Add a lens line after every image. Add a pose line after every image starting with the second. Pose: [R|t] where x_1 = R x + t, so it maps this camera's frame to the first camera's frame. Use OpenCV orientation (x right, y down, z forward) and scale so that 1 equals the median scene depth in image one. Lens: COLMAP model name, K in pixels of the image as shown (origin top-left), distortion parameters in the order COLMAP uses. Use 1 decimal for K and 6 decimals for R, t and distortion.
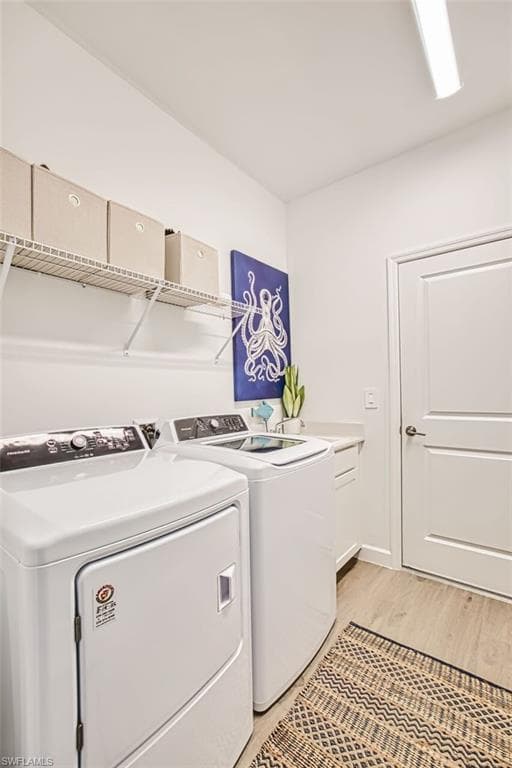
lens RADIAL K [[315.6, 0, 256.0], [0, 315.6, 384.0], [0, 0, 1]] dist [-0.050098, 0.014301]
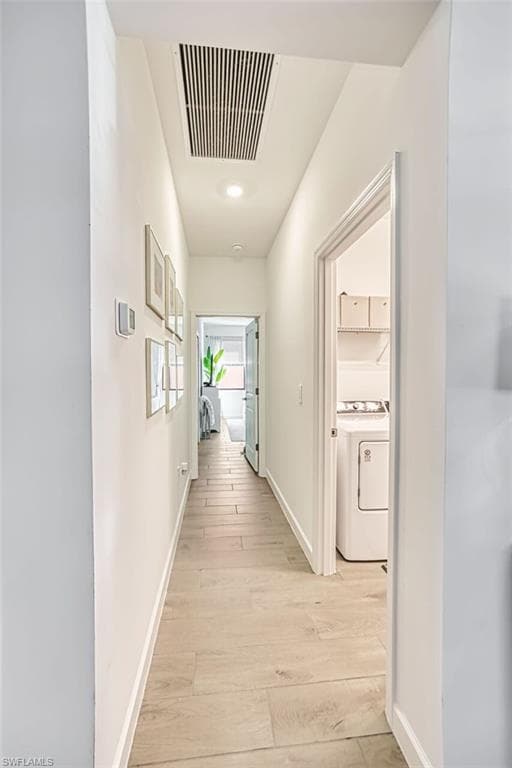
lens RADIAL K [[315.6, 0, 256.0], [0, 315.6, 384.0], [0, 0, 1]] dist [-0.050098, 0.014301]
pose [[0.714164, 0.032858, -0.699207, 0.723391], [0.009508, 0.998350, 0.056627, -0.157357], [0.699914, -0.047089, 0.712673, -1.632661]]
